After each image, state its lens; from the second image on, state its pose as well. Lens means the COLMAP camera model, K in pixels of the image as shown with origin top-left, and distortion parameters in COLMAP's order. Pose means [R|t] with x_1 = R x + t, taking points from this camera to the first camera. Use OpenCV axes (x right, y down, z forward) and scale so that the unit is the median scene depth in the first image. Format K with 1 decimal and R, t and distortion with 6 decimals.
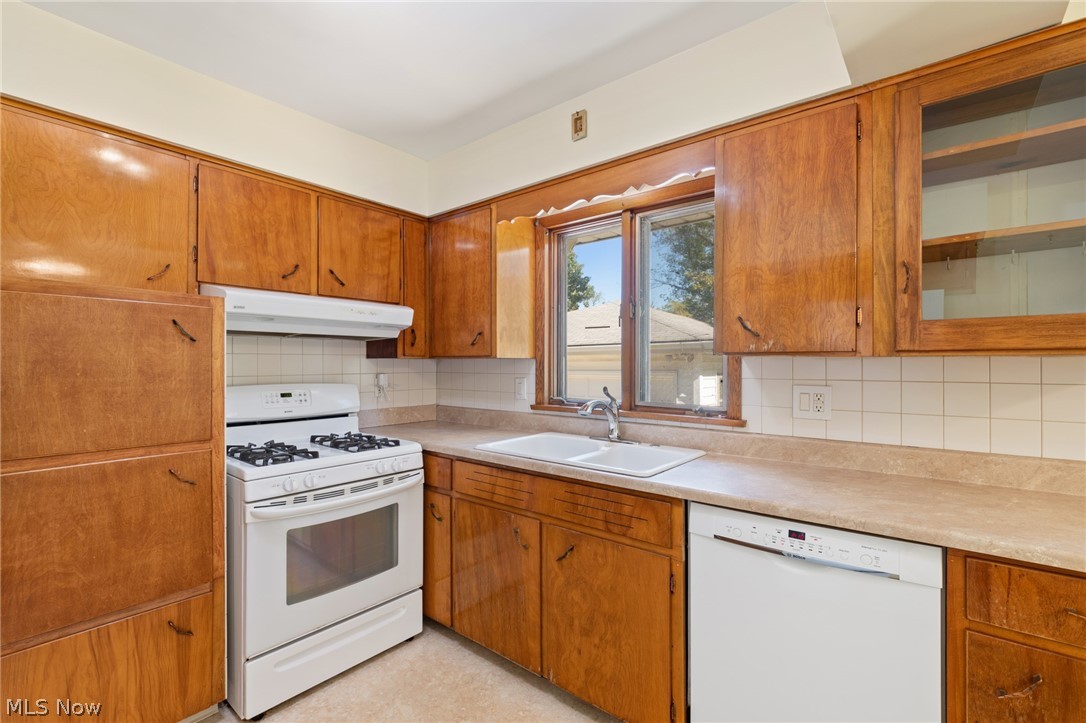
lens RADIAL K [[471.2, 0, 520.8], [0, 471.2, 363.1], [0, 0, 1]] dist [-0.002473, -0.000307]
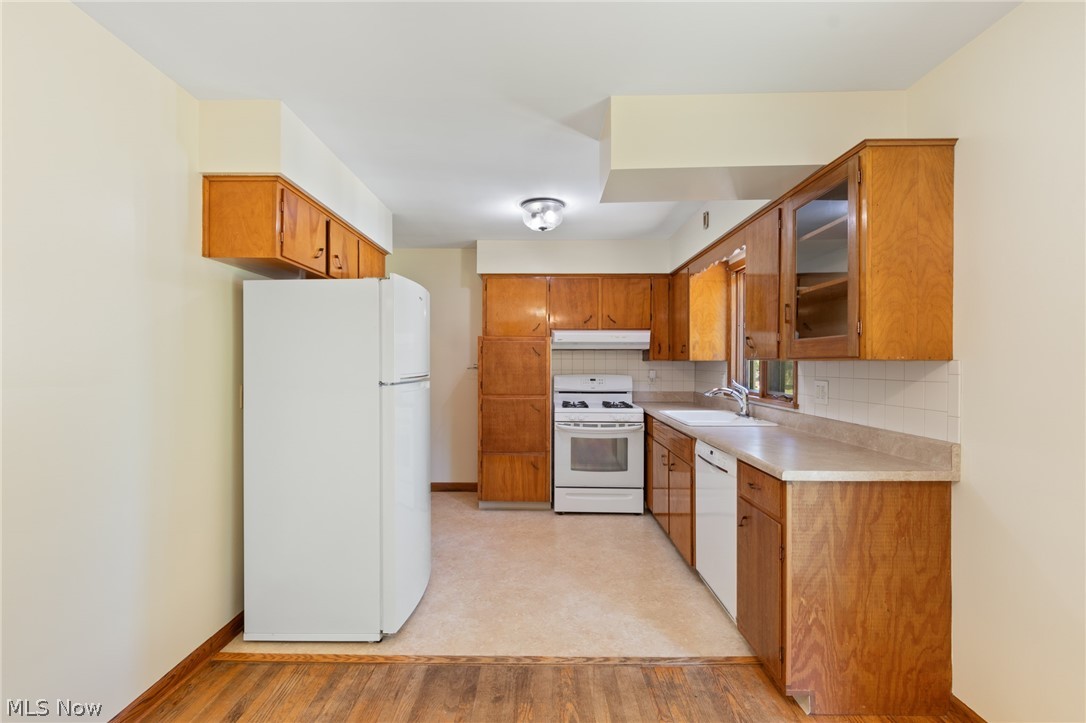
lens RADIAL K [[463.7, 0, 539.0], [0, 463.7, 365.2], [0, 0, 1]] dist [-0.002087, -0.000714]
pose [[0.635956, 0.005245, -0.771707, 1.040455], [-0.001303, 0.999983, 0.005723, -0.005527], [0.771724, -0.002634, 0.635952, -0.502699]]
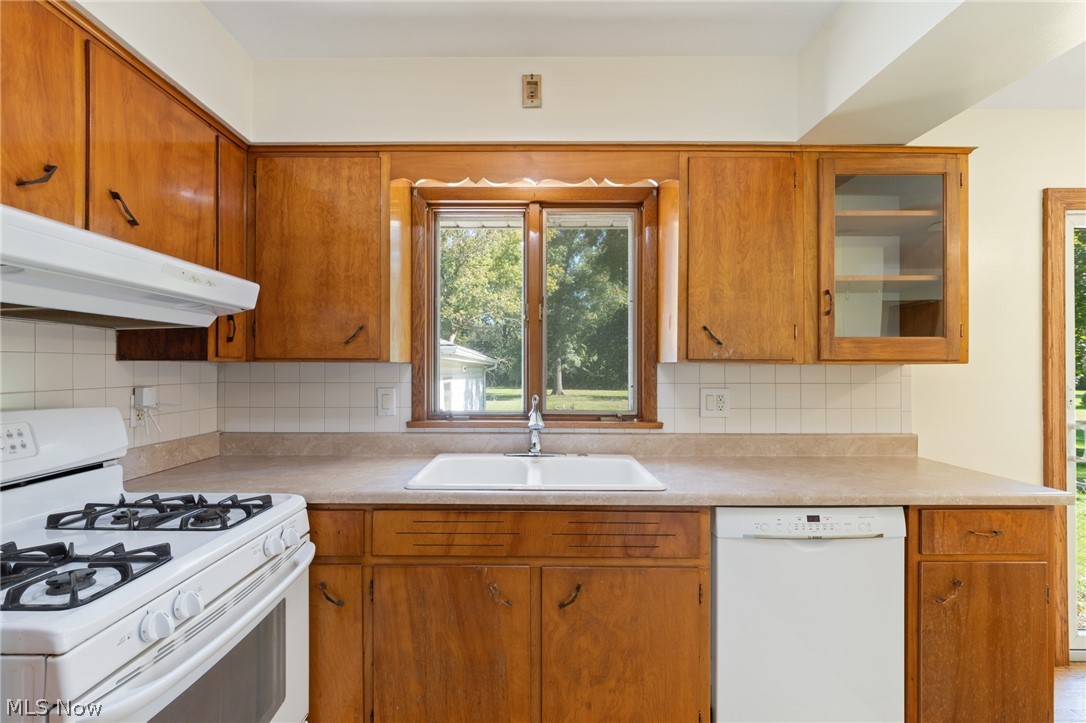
lens RADIAL K [[479.9, 0, 513.5], [0, 479.9, 367.6], [0, 0, 1]] dist [-0.002496, -0.000588]
pose [[0.771506, 0.000882, 0.636222, -0.469745], [-0.001082, 0.999999, -0.000075, -0.002776], [-0.636221, -0.000630, 0.771506, 0.361389]]
